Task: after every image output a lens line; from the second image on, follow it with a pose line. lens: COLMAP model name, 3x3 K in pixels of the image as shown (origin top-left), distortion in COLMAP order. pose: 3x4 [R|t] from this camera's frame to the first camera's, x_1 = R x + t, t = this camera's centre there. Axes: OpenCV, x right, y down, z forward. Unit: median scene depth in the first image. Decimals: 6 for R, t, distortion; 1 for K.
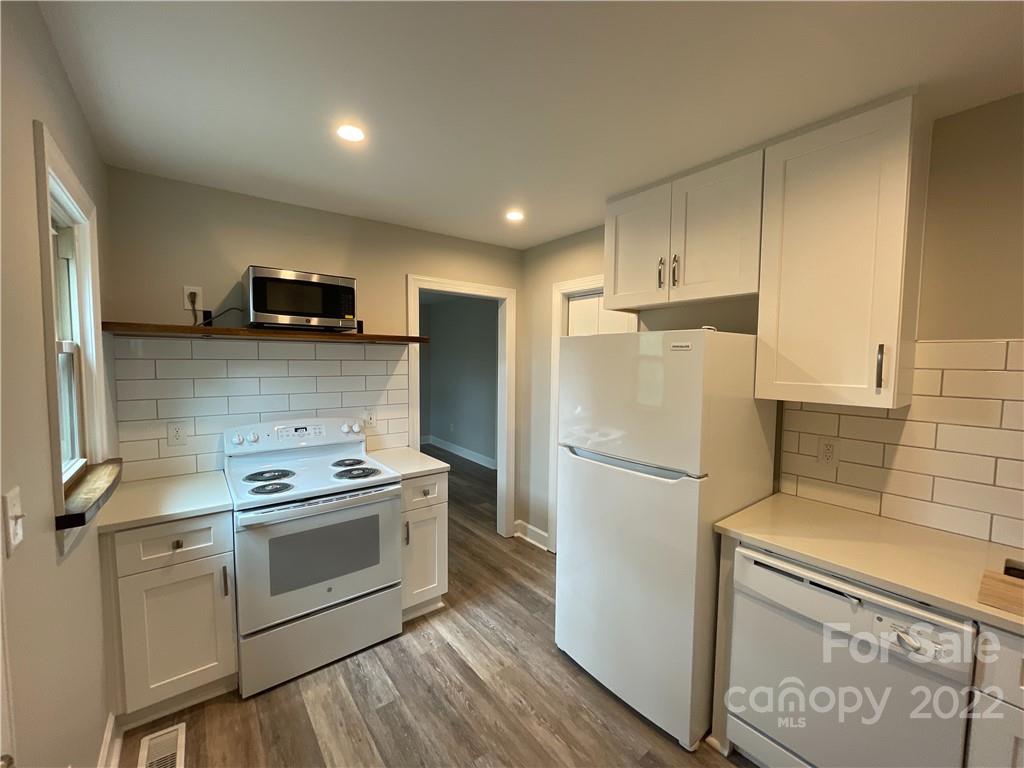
lens RADIAL K [[412.9, 0, 512.0], [0, 412.9, 384.0], [0, 0, 1]] dist [-0.002766, -0.000222]
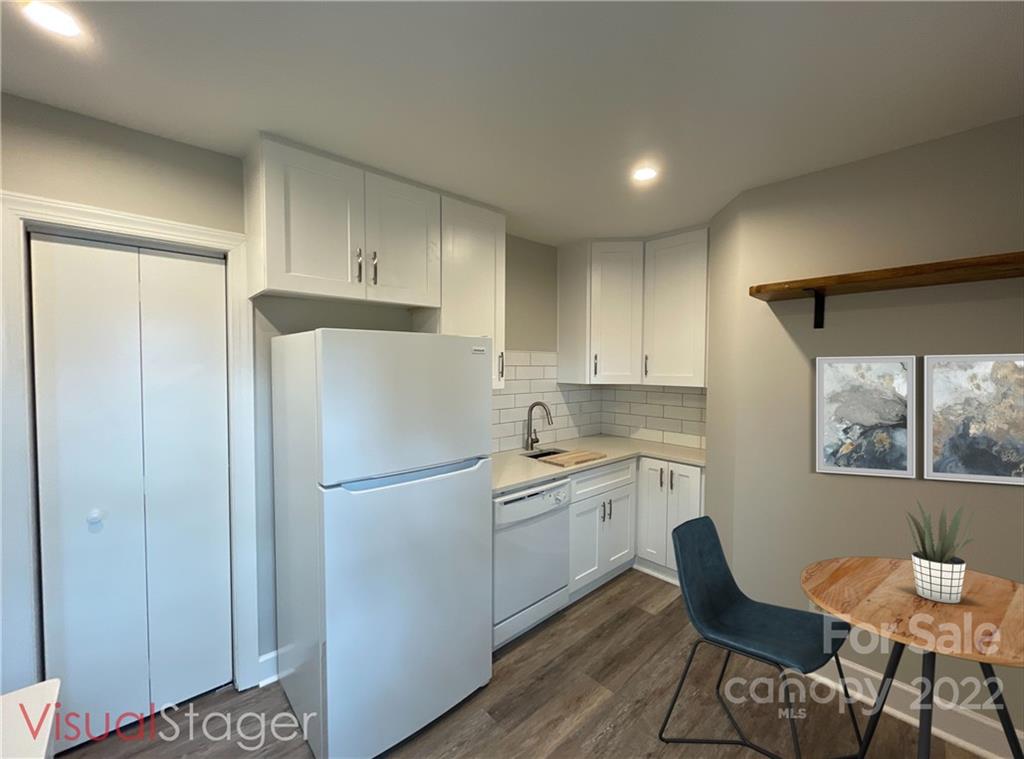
lens RADIAL K [[416.4, 0, 516.7], [0, 416.4, 375.8], [0, 0, 1]] dist [-0.004344, -0.000152]
pose [[-0.080307, -0.044589, 0.995772, -0.744489], [0.054029, 0.997336, 0.049016, -0.067476], [-0.995305, 0.057737, -0.077684, 0.941568]]
